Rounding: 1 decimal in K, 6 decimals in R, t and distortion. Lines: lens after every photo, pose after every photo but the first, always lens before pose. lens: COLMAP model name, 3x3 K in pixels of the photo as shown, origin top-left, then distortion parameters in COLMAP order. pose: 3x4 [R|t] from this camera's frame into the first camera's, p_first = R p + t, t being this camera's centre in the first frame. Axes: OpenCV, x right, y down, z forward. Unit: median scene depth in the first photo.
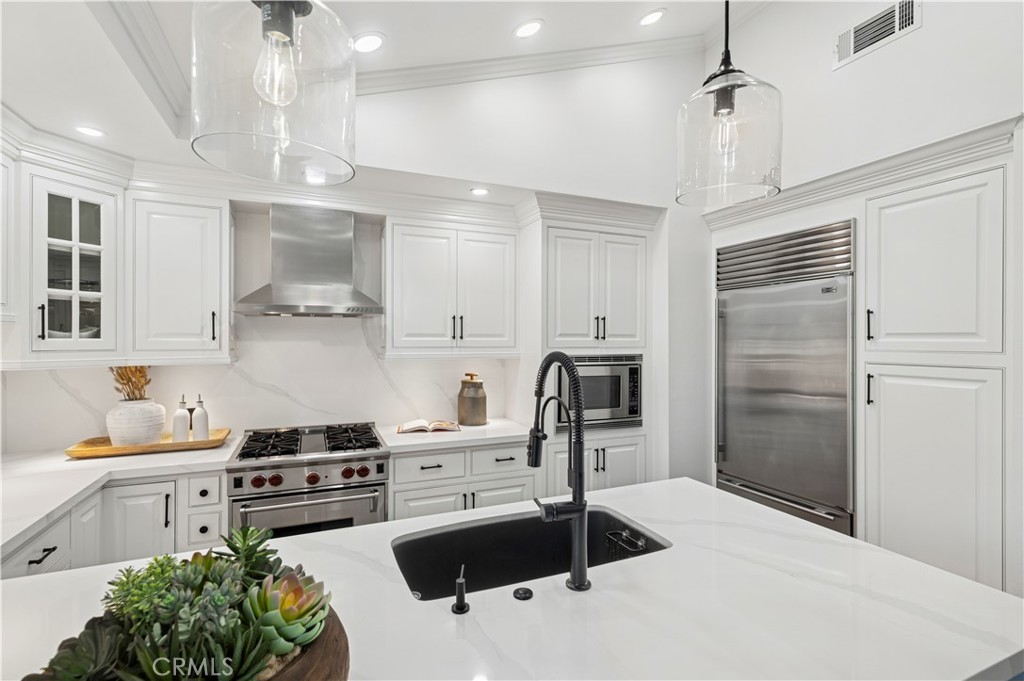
lens RADIAL K [[476.5, 0, 512.0], [0, 476.5, 340.5], [0, 0, 1]] dist [0.002610, 0.000340]
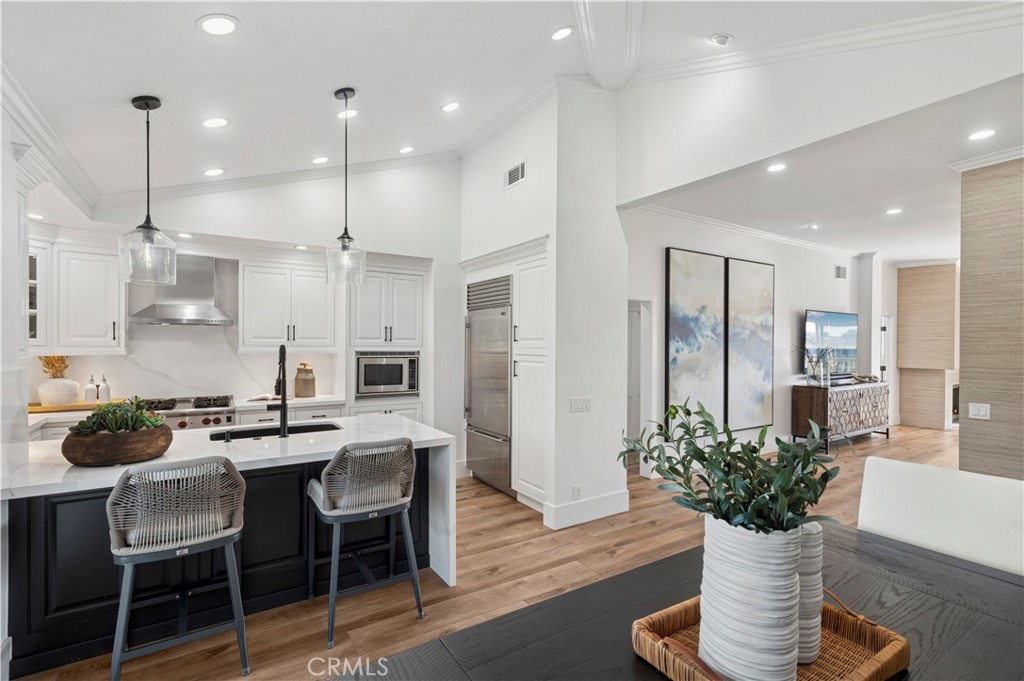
lens RADIAL K [[474.2, 0, 512.6], [0, 474.2, 346.8], [0, 0, 1]] dist [0.001153, 0.000264]
pose [[0.987378, 0.003785, 0.158339, 0.401860], [-0.004746, 0.999973, 0.005693, 0.006518], [-0.158313, -0.006372, 0.987368, -0.715014]]
